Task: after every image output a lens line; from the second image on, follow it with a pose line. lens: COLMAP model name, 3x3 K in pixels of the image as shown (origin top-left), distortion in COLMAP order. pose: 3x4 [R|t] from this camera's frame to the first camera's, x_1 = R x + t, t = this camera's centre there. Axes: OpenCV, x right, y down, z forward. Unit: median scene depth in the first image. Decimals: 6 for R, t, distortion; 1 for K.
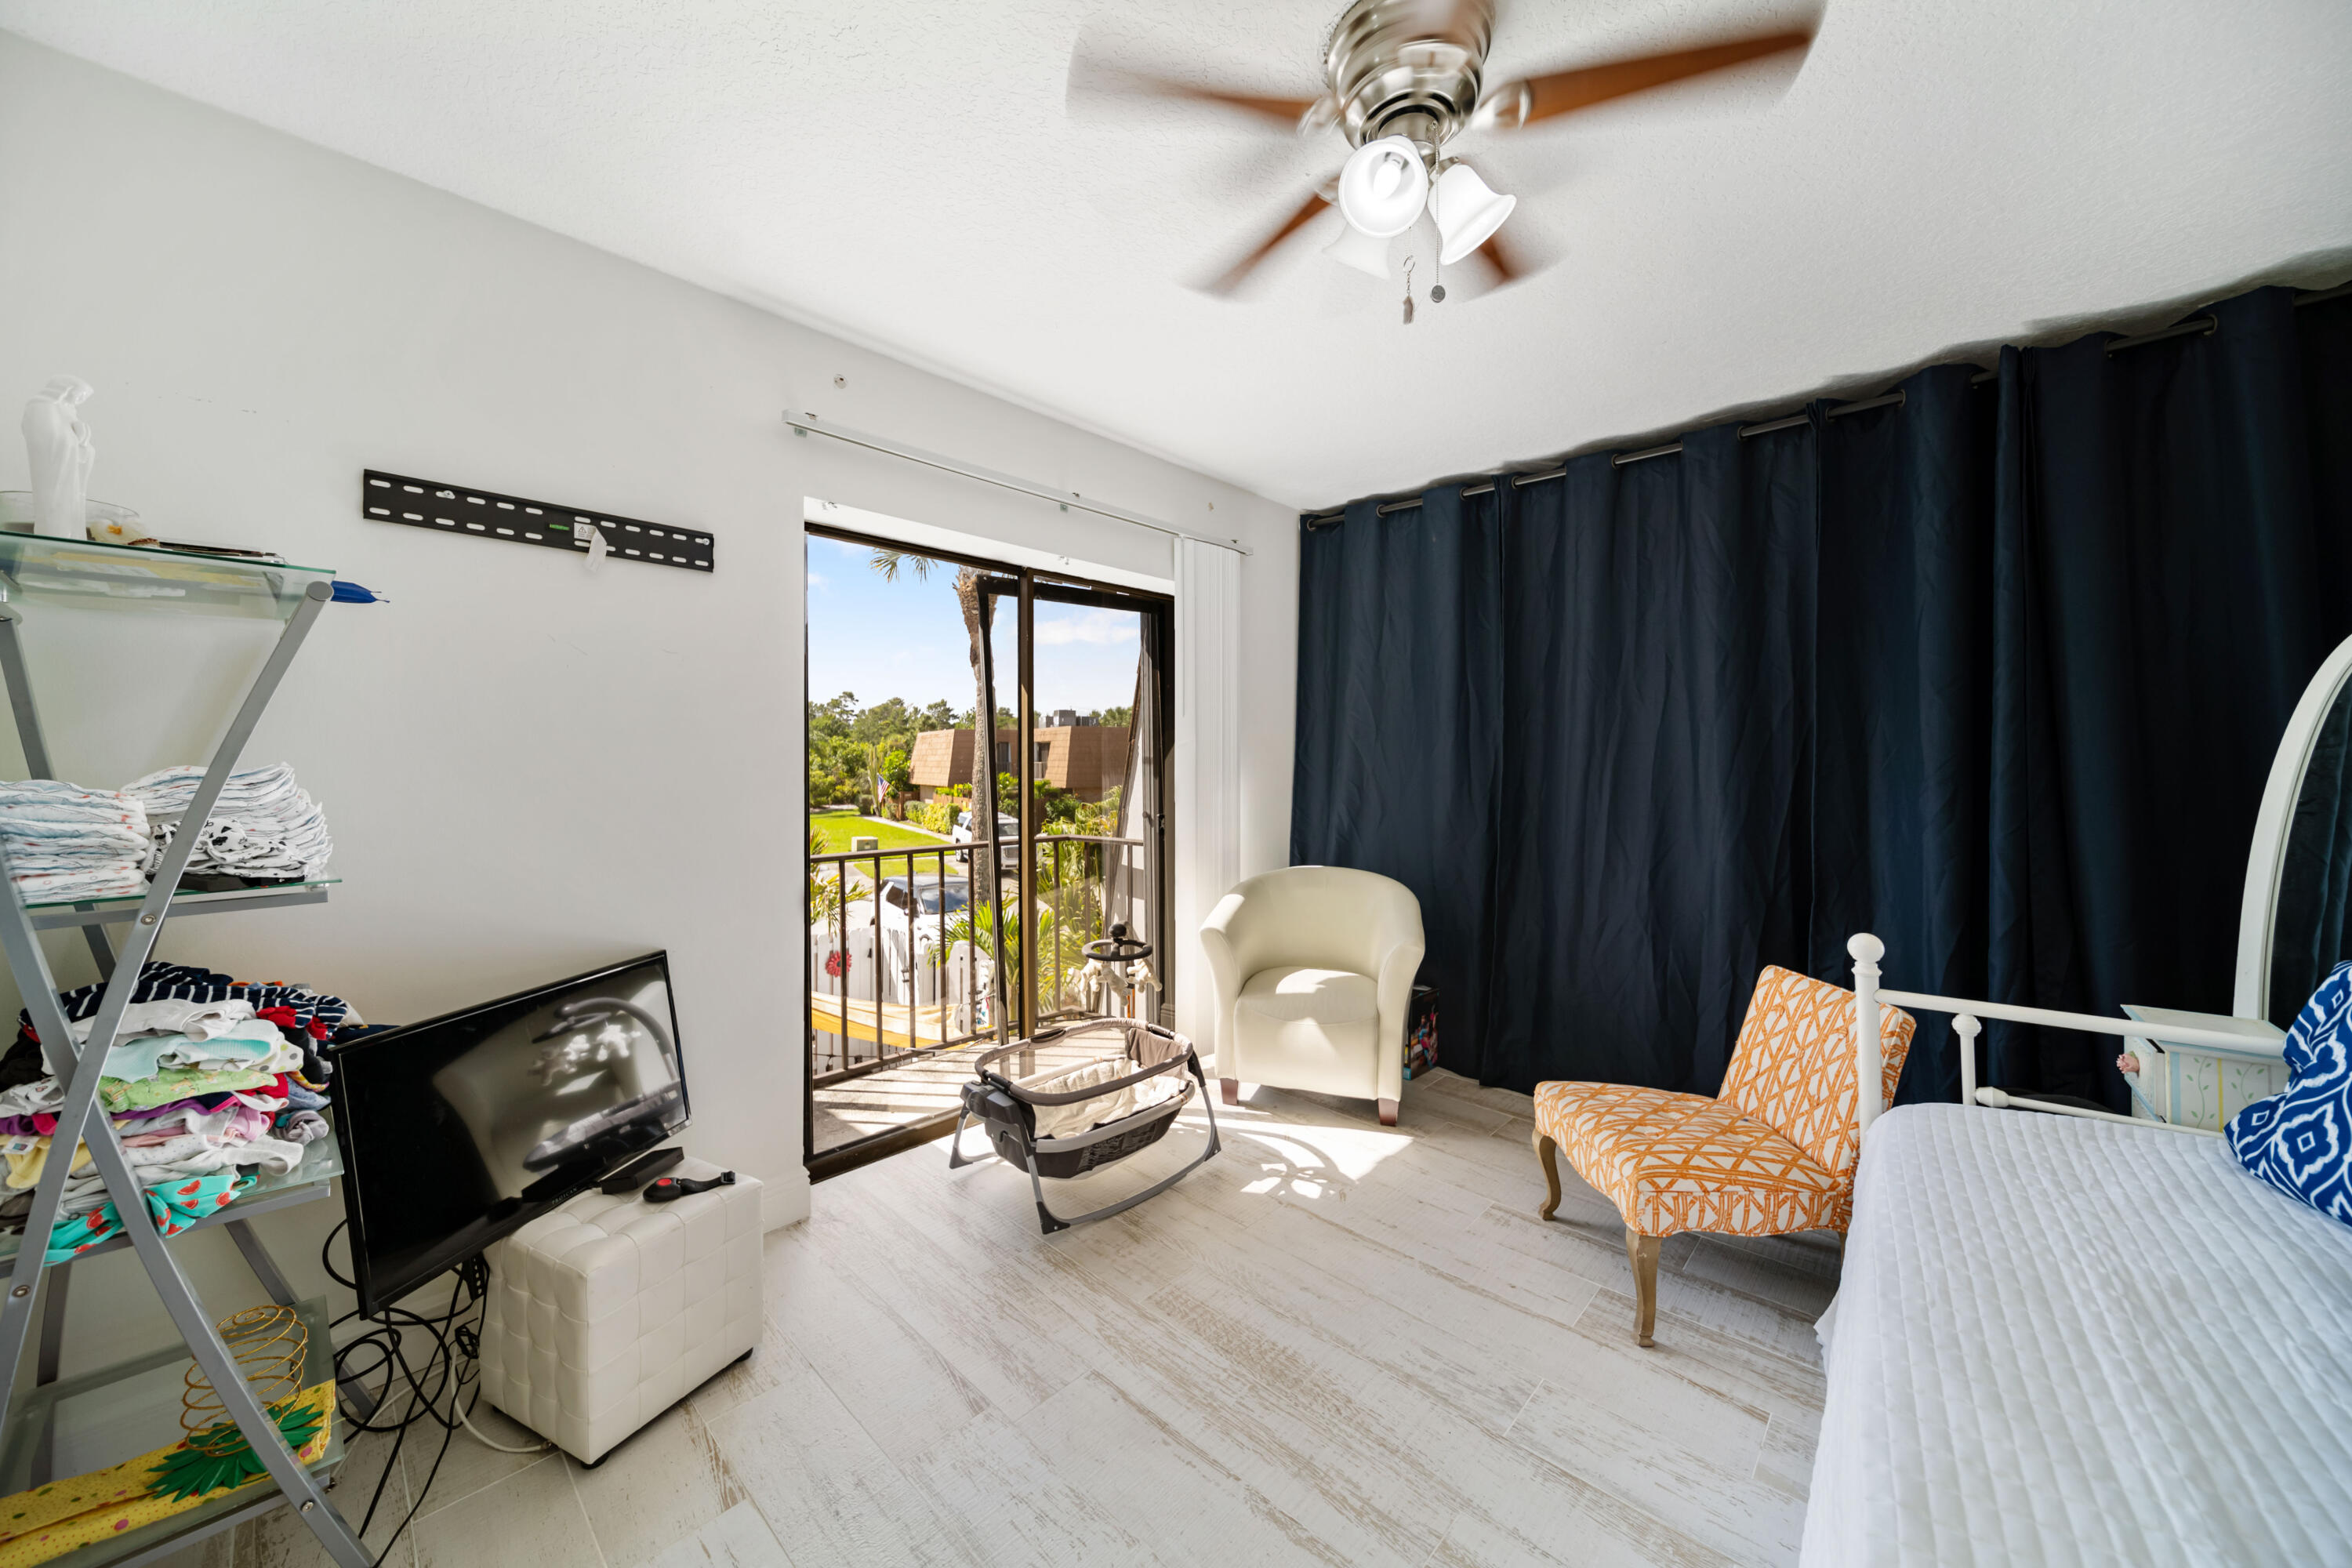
lens RADIAL K [[850.8, 0, 1174.9], [0, 850.8, 764.6], [0, 0, 1]] dist [-0.000202, -0.001638]
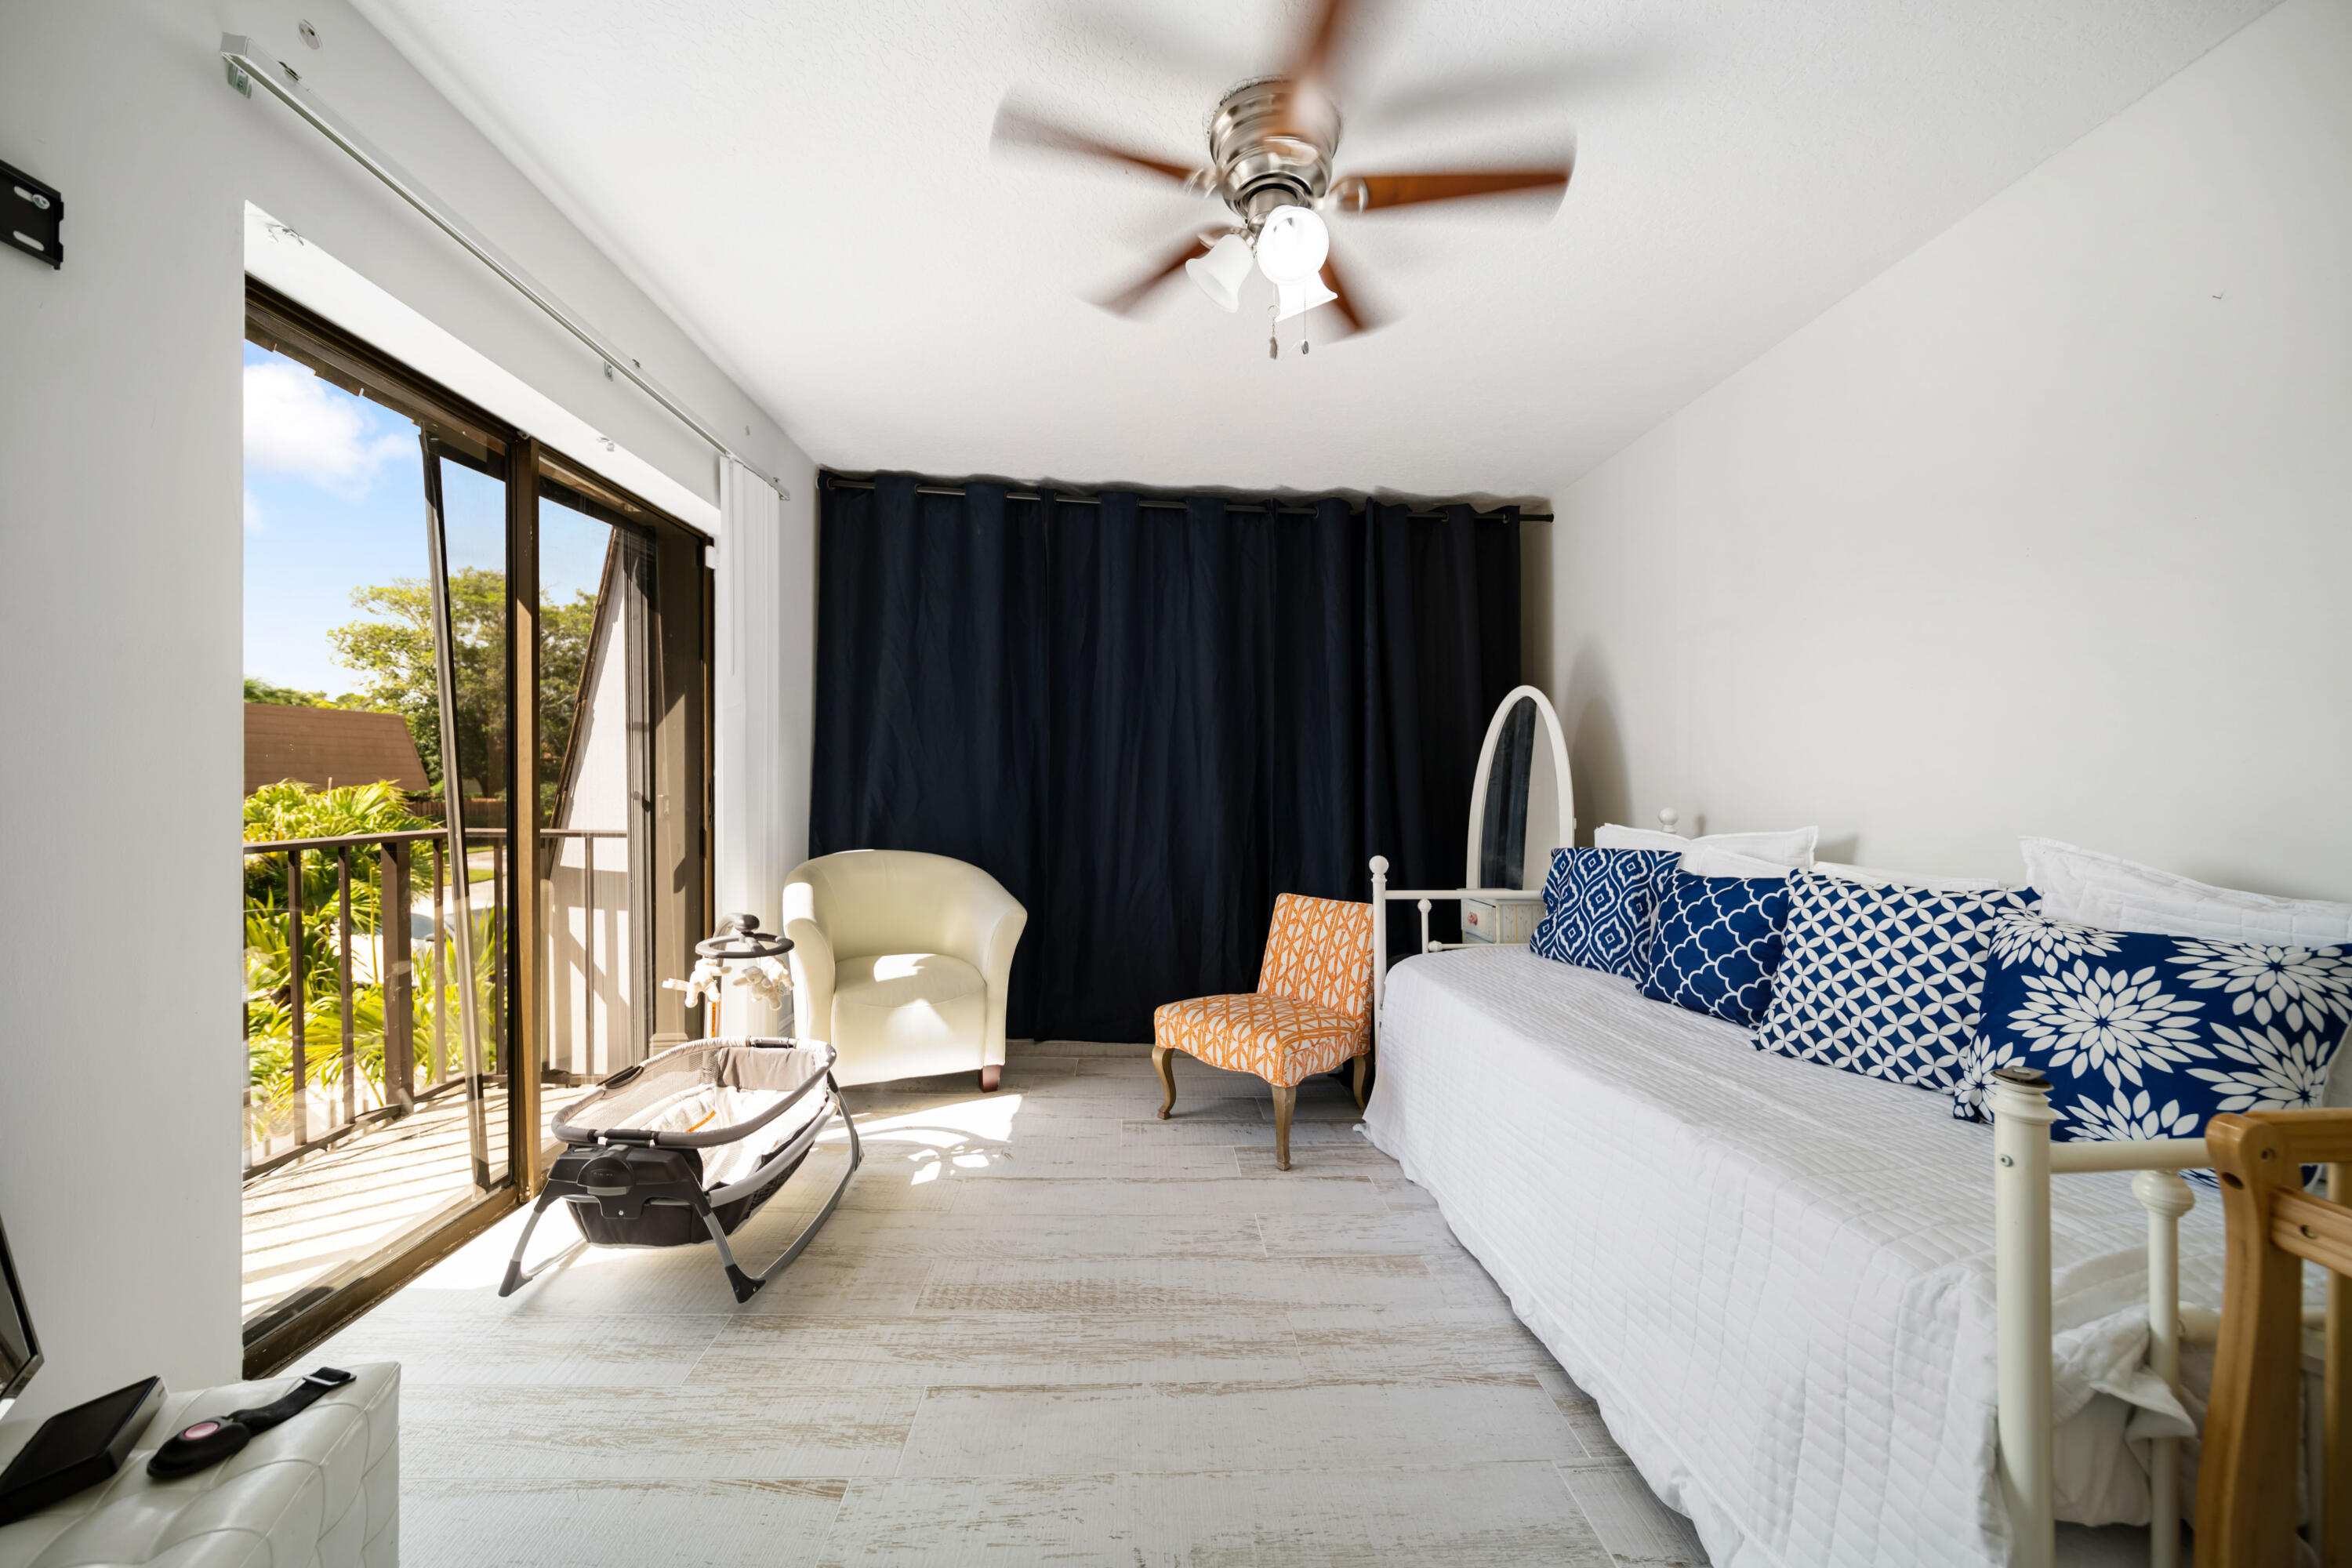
lens RADIAL K [[865.0, 0, 1178.7], [0, 865.0, 777.3], [0, 0, 1]] dist [-0.006192, 0.000003]
pose [[0.672480, 0.026122, 0.739654, -0.474942], [-0.023840, 0.999623, -0.013628, 0.068666], [-0.739731, -0.008468, 0.672849, 0.169515]]
